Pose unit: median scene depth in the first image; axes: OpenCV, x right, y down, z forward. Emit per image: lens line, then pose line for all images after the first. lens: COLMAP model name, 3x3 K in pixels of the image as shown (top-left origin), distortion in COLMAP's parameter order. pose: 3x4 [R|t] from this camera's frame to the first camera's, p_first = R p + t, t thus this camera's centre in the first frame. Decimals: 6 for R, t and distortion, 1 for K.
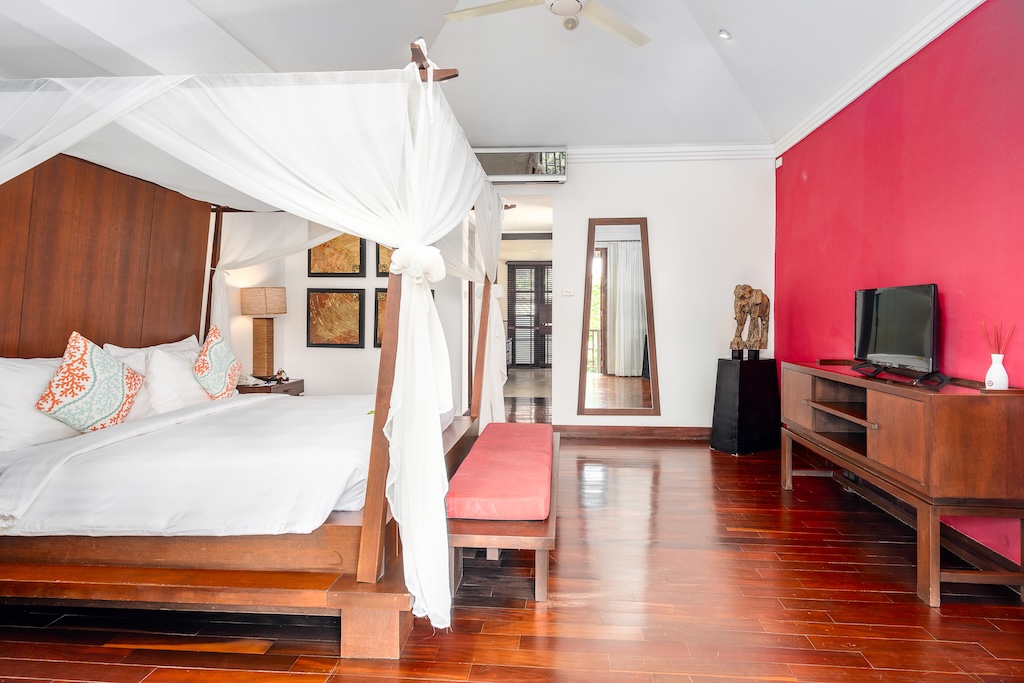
lens RADIAL K [[546.9, 0, 514.2], [0, 546.9, 318.4], [0, 0, 1]] dist [-0.000539, -0.000083]
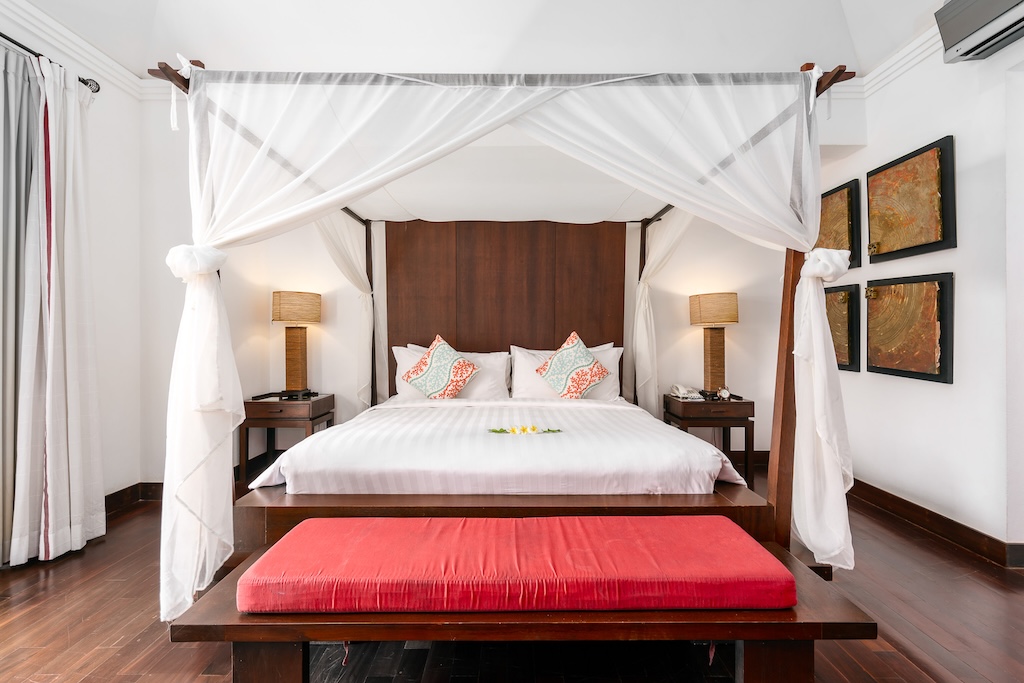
lens RADIAL K [[477.4, 0, 512.0], [0, 477.4, 341.5], [0, 0, 1]] dist [-0.000455, -0.000059]
pose [[0.094798, 0.016105, -0.995366, 0.478267], [-0.004855, 0.999865, 0.015716, 0.017428], [0.995485, 0.003343, 0.094863, 0.910301]]
